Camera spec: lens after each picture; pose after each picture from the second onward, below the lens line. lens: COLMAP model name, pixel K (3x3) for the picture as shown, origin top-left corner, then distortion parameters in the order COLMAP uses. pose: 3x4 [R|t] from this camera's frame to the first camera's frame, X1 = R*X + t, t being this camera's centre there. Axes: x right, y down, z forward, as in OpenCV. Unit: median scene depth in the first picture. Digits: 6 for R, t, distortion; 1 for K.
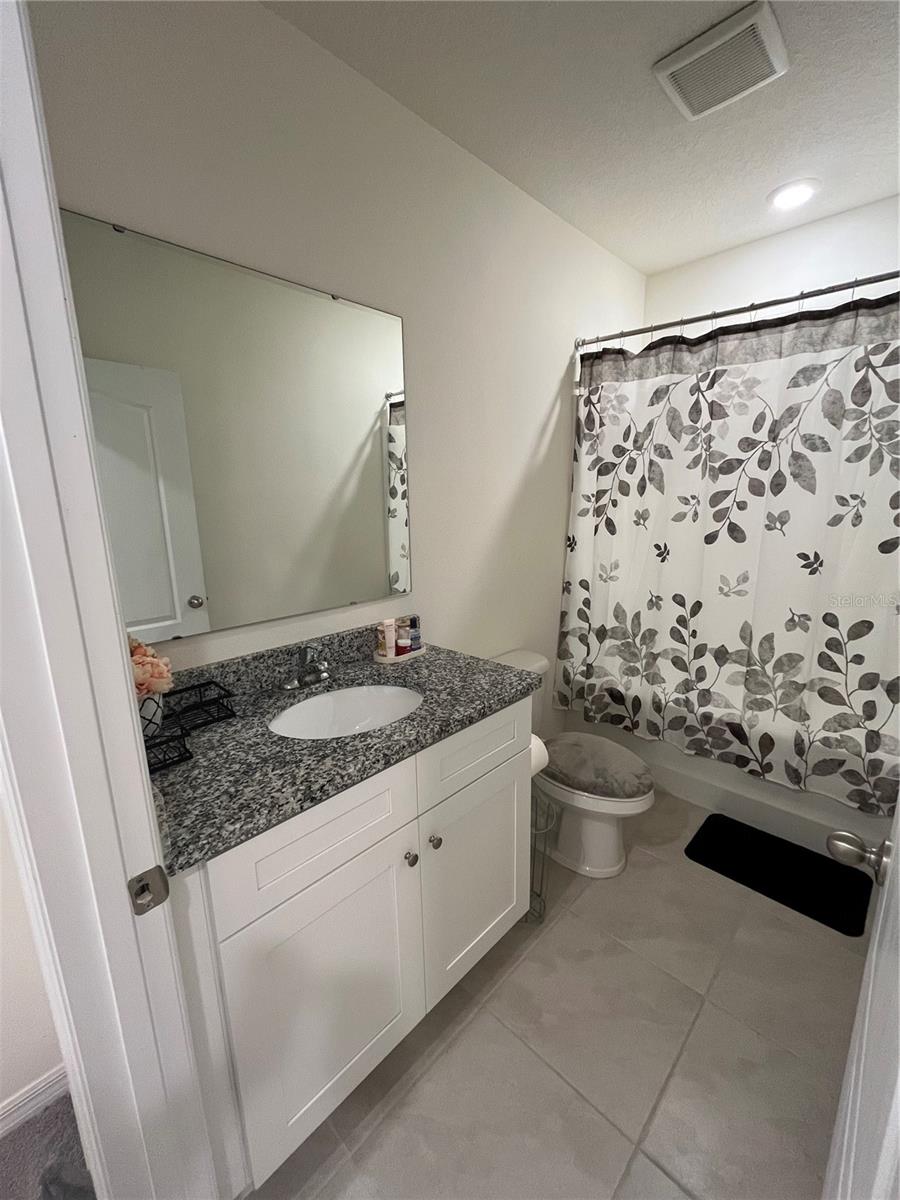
lens RADIAL K [[484.8, 0, 450.4], [0, 484.8, 599.4], [0, 0, 1]] dist [-0.002371, -0.000494]
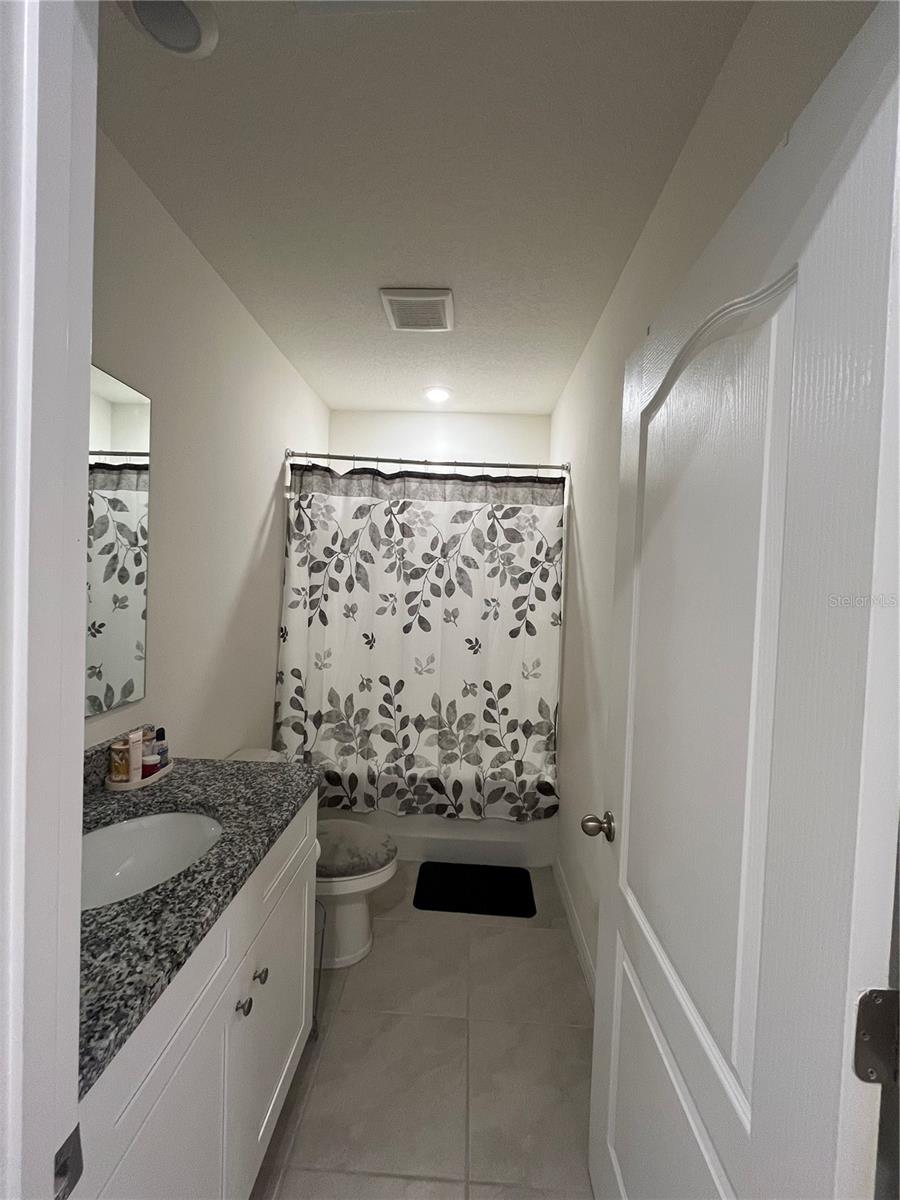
lens RADIAL K [[484.8, 0, 449.7], [0, 484.8, 601.0], [0, 0, 1]] dist [-0.002371, -0.000494]
pose [[0.743569, 0.024329, 0.668216, -0.230755], [0.089562, 0.986709, -0.135587, -0.018049], [-0.662634, 0.160665, 0.731507, 0.003811]]
